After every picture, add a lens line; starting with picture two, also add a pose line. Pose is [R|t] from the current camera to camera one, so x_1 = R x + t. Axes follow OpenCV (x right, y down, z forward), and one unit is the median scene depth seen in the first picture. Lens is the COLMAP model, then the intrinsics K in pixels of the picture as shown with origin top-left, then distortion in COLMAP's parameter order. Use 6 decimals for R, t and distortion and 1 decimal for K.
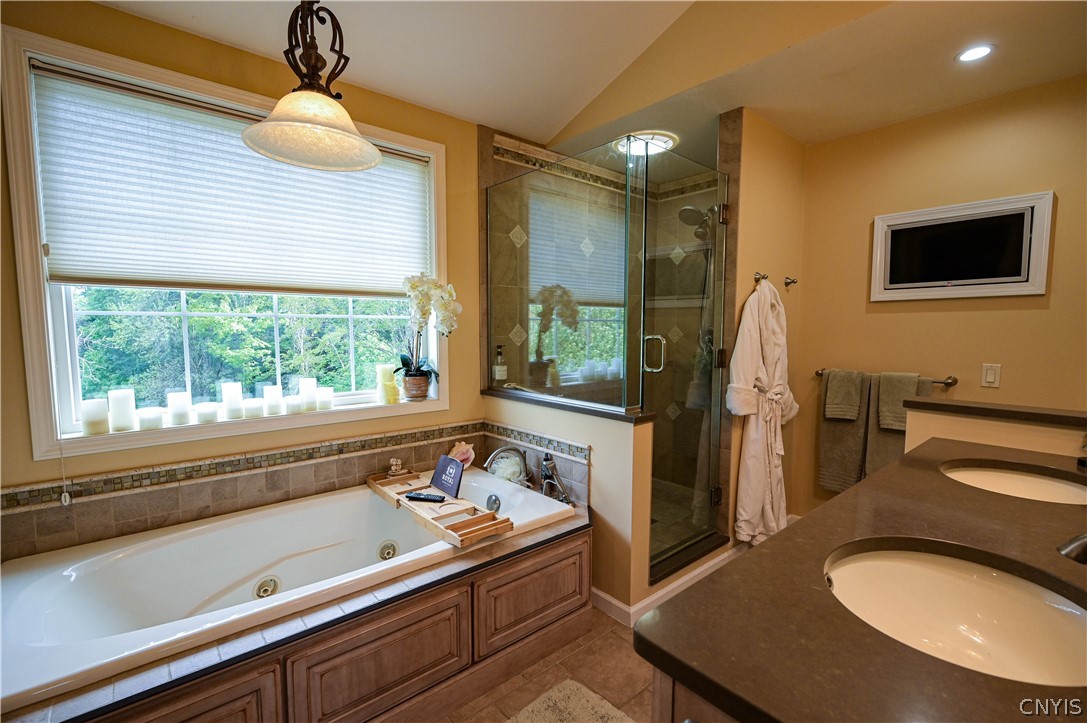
lens RADIAL K [[476.0, 0, 543.5], [0, 476.0, 361.5], [0, 0, 1]] dist [0.001233, 0.000094]
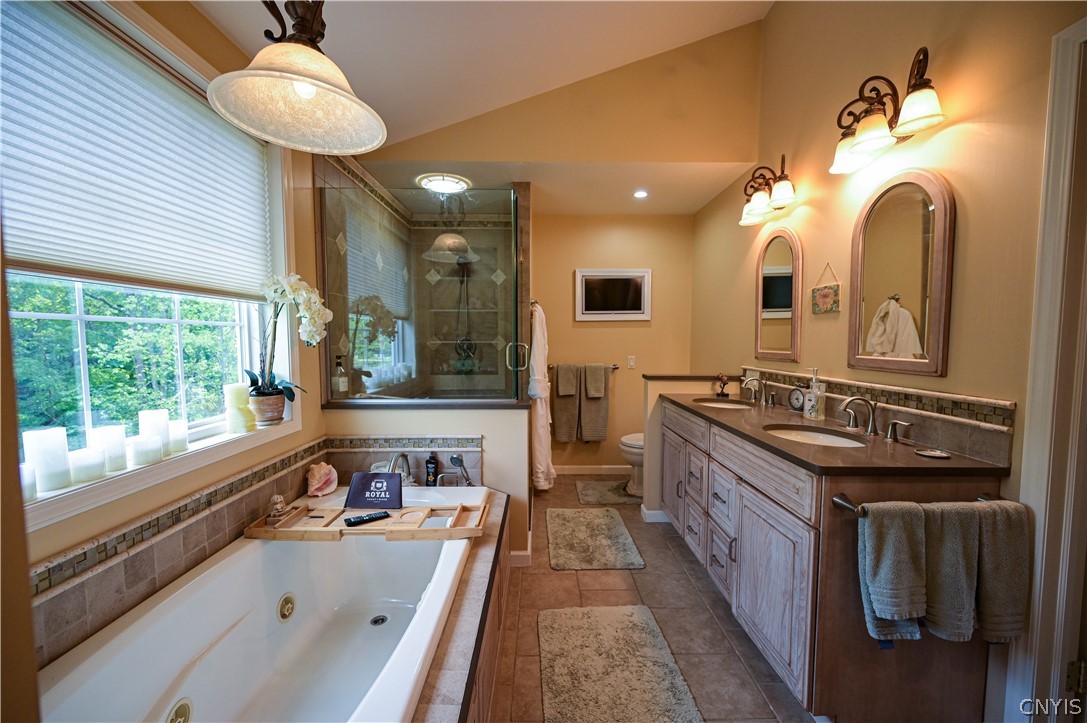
lens RADIAL K [[427.4, 0, 535.0], [0, 427.4, 364.7], [0, 0, 1]] dist [-0.000454, -0.000149]
pose [[0.658262, -0.049124, 0.751184, -0.555932], [0.054222, 0.998371, 0.017774, -0.011757], [-0.750834, 0.029031, 0.659853, 0.161380]]
